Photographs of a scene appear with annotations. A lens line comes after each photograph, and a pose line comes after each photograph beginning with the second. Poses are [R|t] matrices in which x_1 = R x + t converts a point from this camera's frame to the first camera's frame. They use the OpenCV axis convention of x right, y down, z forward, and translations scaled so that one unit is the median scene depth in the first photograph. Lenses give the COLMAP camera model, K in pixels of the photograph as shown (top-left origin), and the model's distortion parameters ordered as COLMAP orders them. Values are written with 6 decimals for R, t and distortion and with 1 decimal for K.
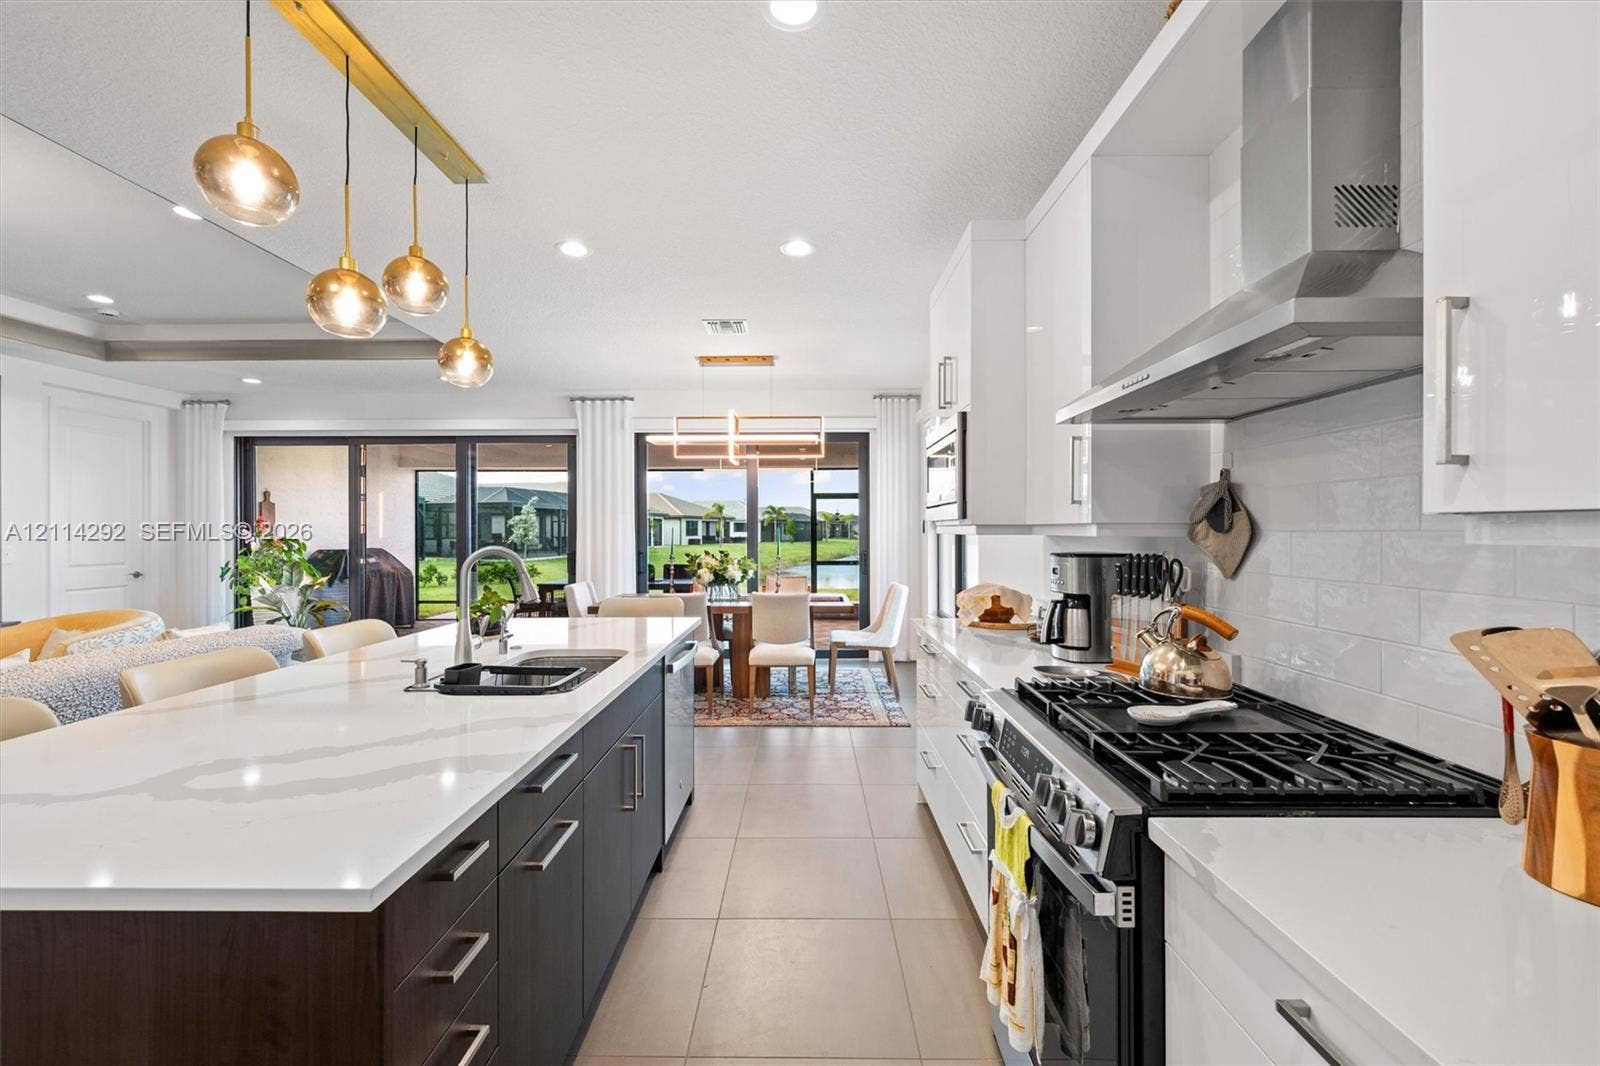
lens RADIAL K [[649.8, 0, 795.8], [0, 649.8, 526.6], [0, 0, 1]] dist [-0.002069, 0.000230]
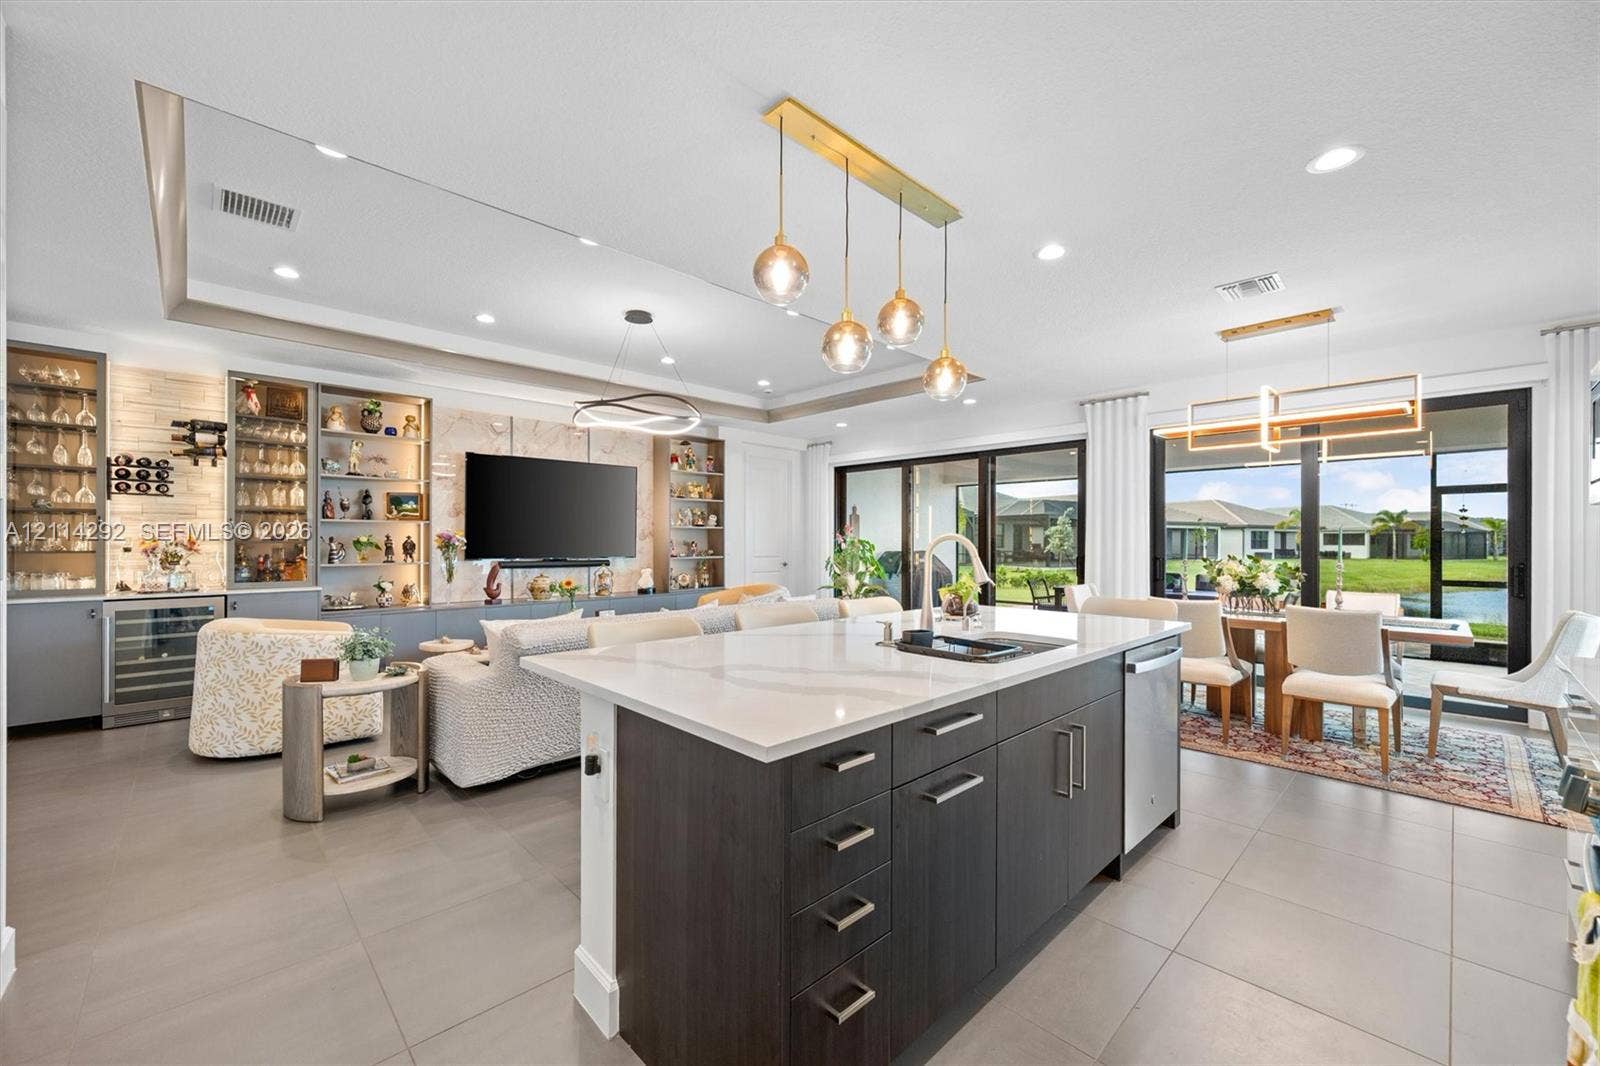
lens RADIAL K [[627.9, 0, 805.8], [0, 627.9, 540.9], [0, 0, 1]] dist [-0.002181, 0.000212]
pose [[0.705457, 0.005689, -0.708730, 0.056113], [-0.002715, 0.999982, 0.005324, 0.015509], [0.708747, -0.001832, 0.705460, 0.014694]]
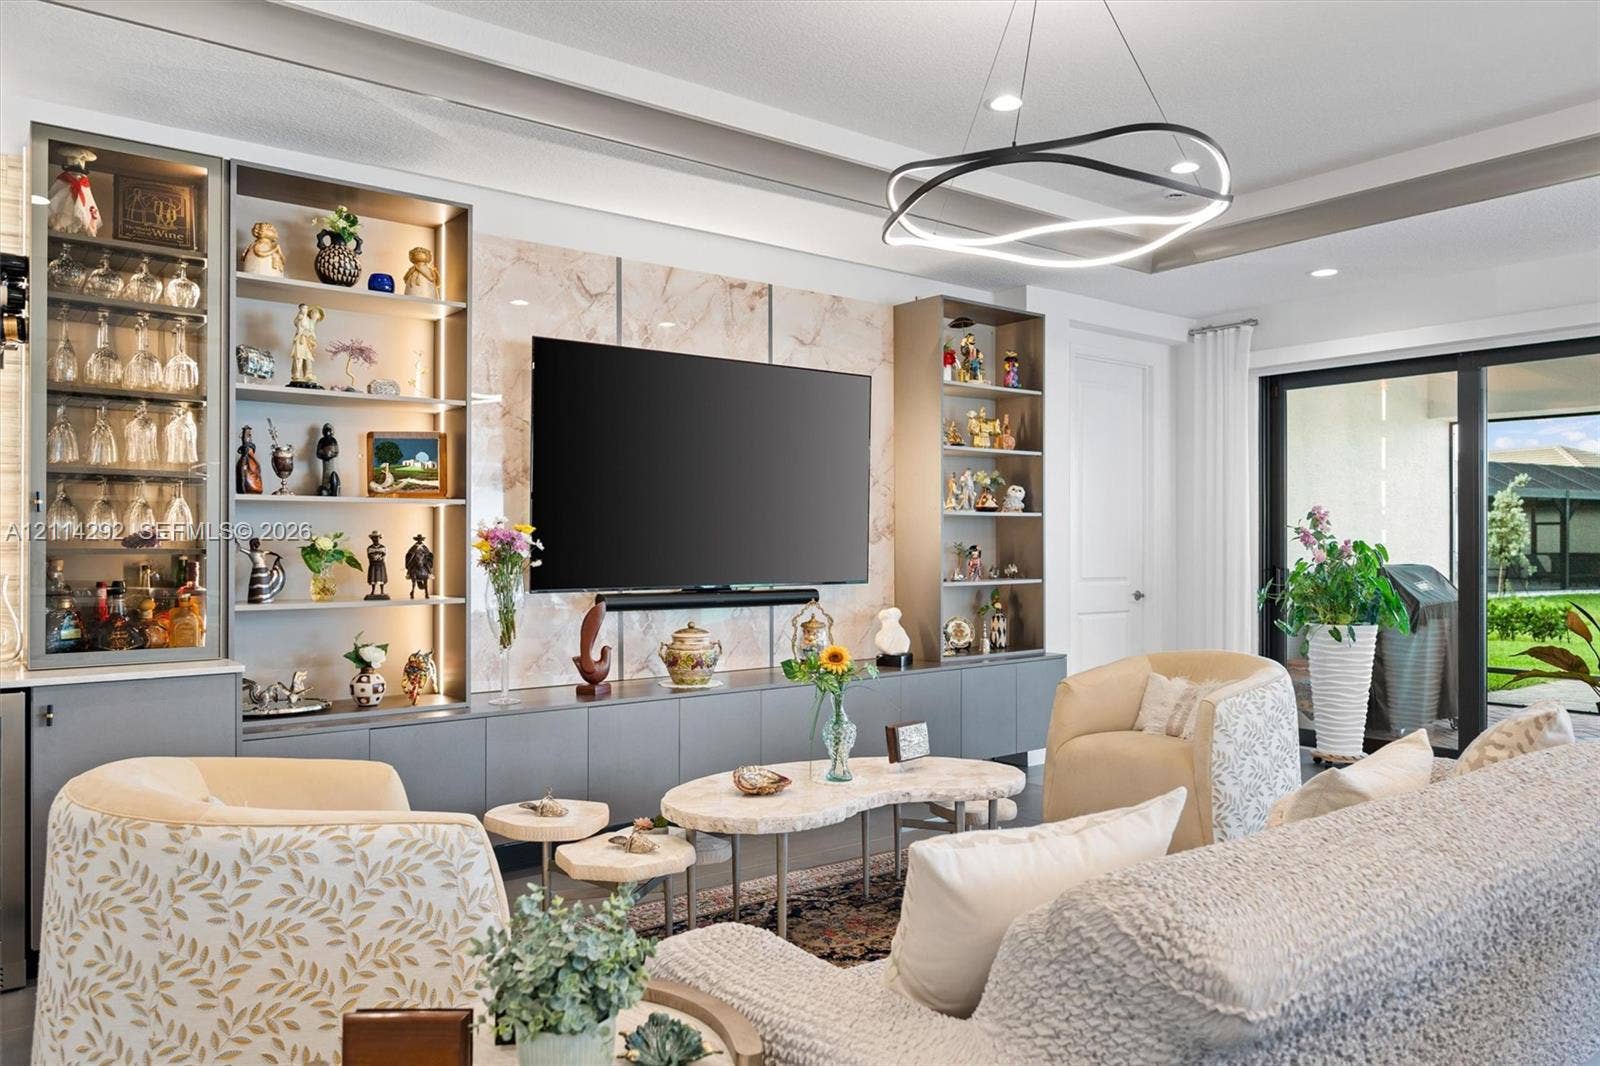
lens RADIAL K [[1112.1, 0, 804.3], [0, 1112.1, 537.2], [0, 0, 1]] dist [-0.005716, 0.004102]
pose [[0.613905, 0.003735, -0.789371, -0.397606], [-0.001761, 0.999993, 0.003362, 0.012789], [0.789378, -0.000673, 0.613907, 0.021111]]
